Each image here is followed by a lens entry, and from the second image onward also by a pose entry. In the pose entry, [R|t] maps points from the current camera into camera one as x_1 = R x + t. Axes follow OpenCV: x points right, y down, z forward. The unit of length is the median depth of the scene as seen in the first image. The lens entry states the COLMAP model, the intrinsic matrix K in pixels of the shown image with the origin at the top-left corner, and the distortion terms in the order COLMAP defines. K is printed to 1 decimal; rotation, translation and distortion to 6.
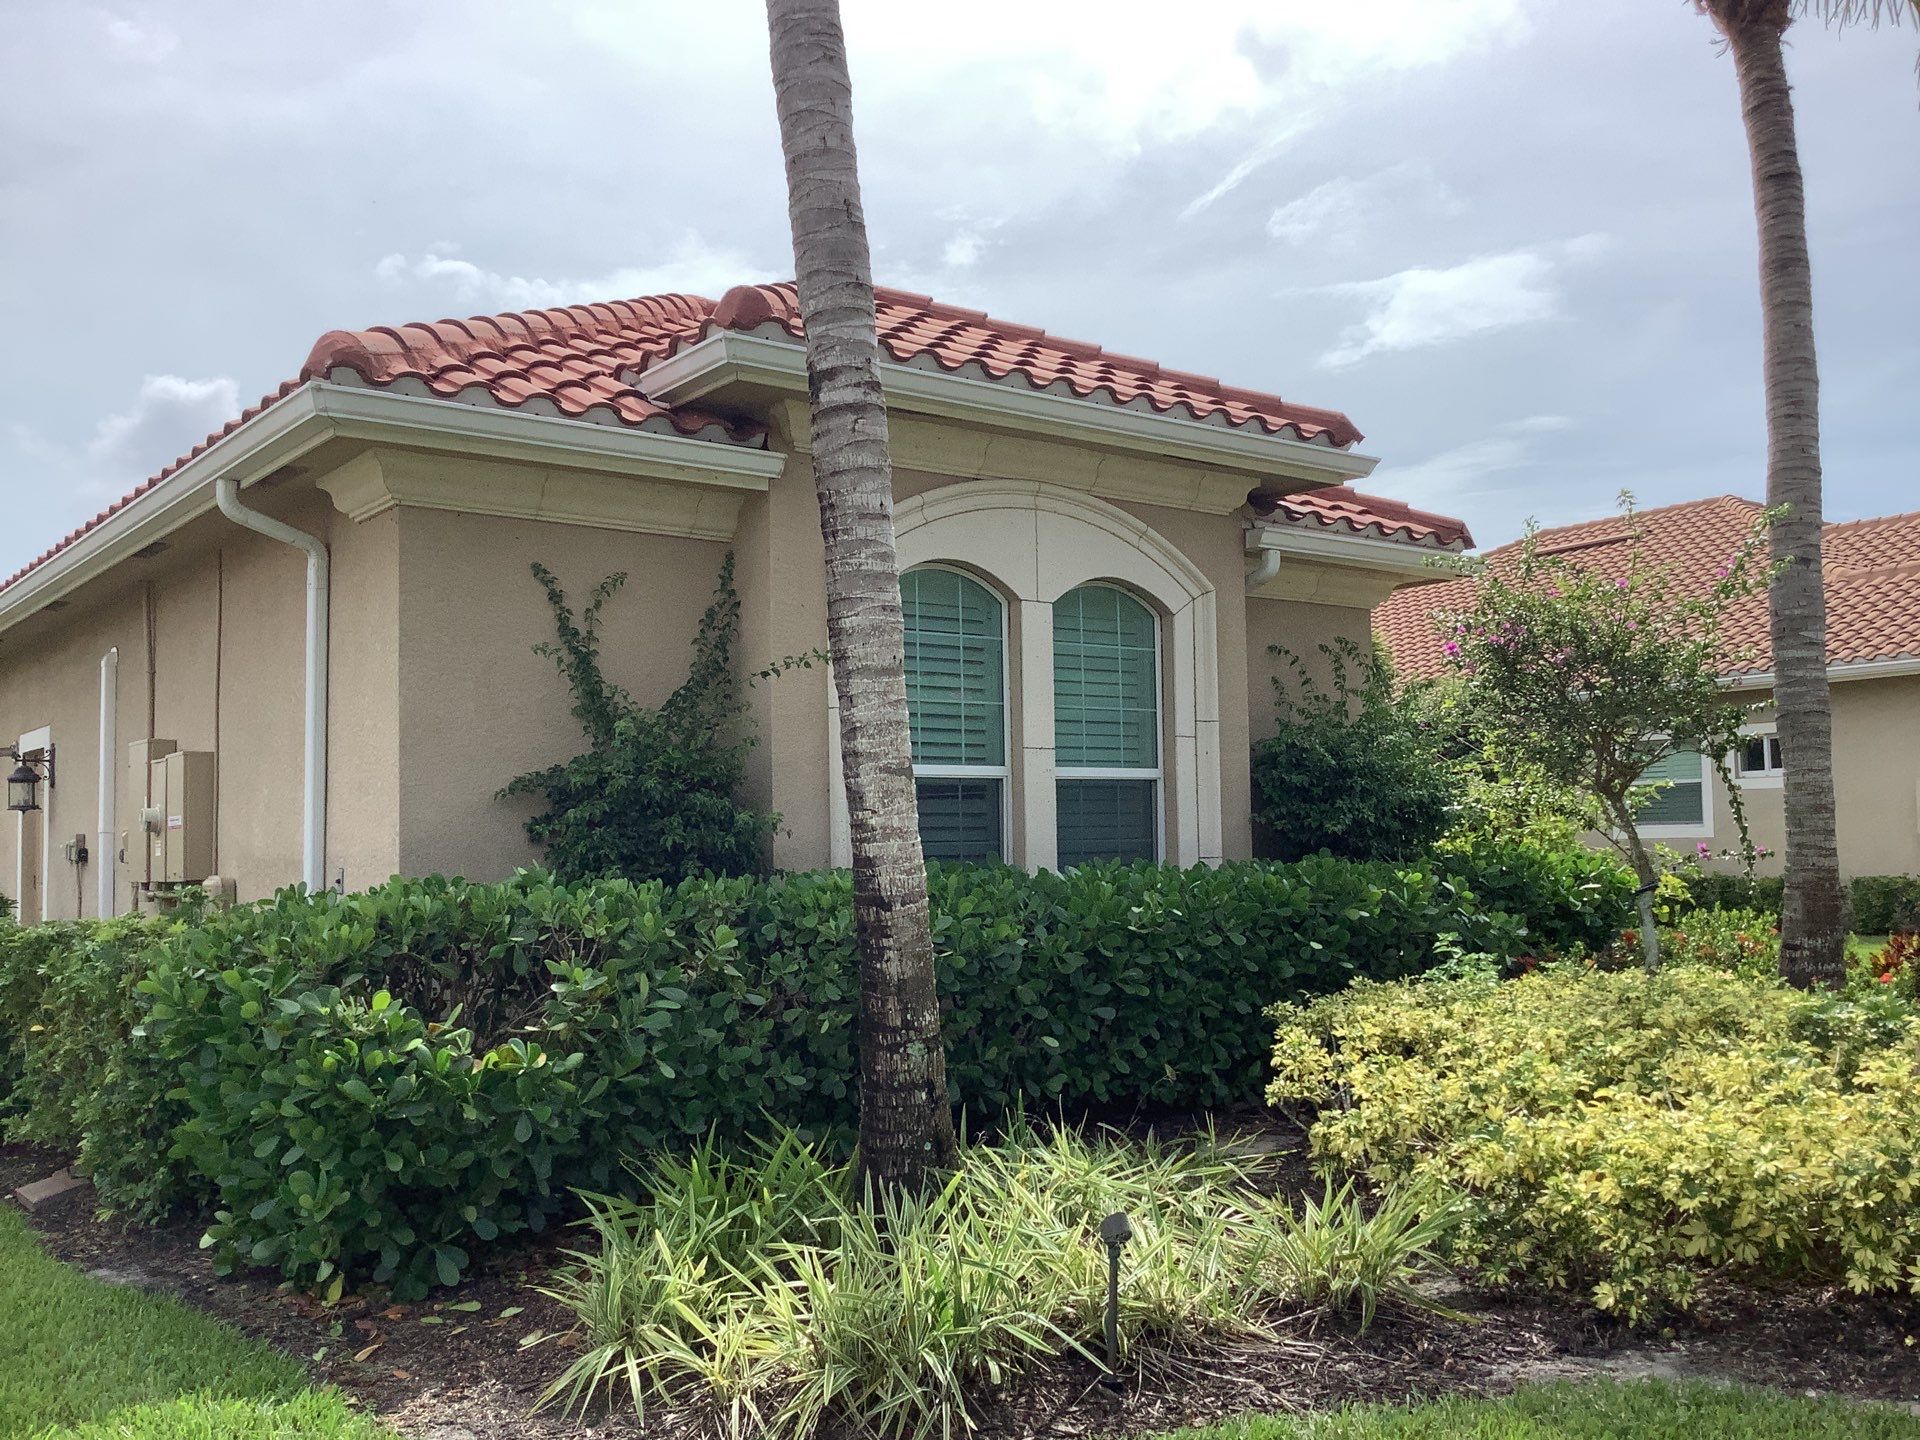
lens RADIAL K [[1733.4, 0, 974.6], [0, 1733.4, 757.8], [0, 0, 1]] dist [0.164292, -0.362390]
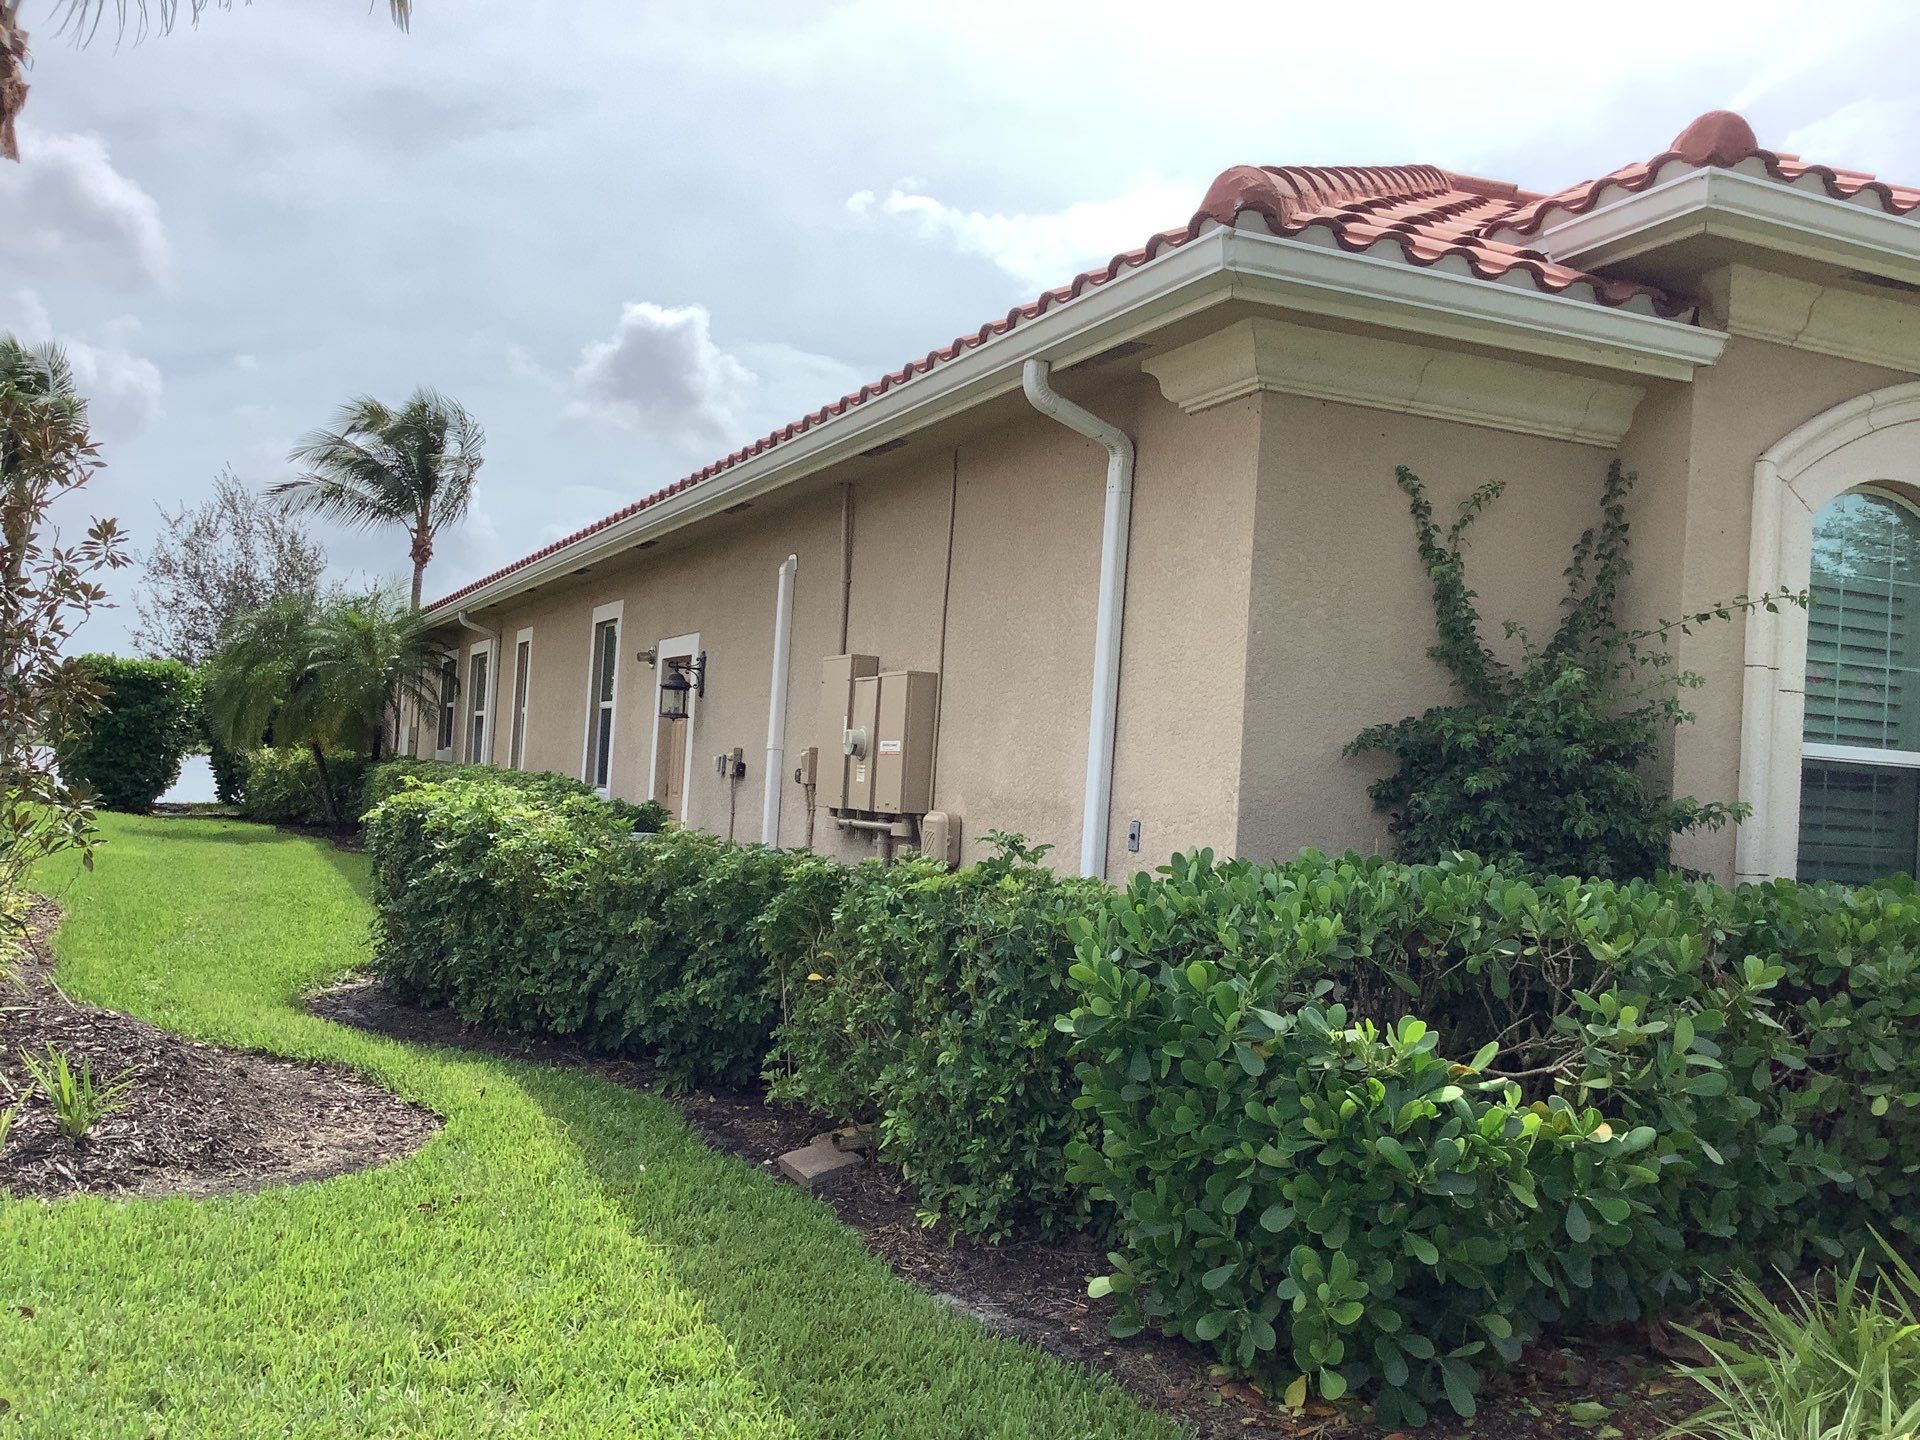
lens RADIAL K [[1733.4, 0, 974.6], [0, 1733.4, 757.8], [0, 0, 1]] dist [0.164292, -0.362390]
pose [[0.969346, 0.072765, -0.234677, -0.245573], [-0.065110, 0.997067, 0.040215, 0.003243], [0.236915, -0.023703, 0.971241, 0.165993]]
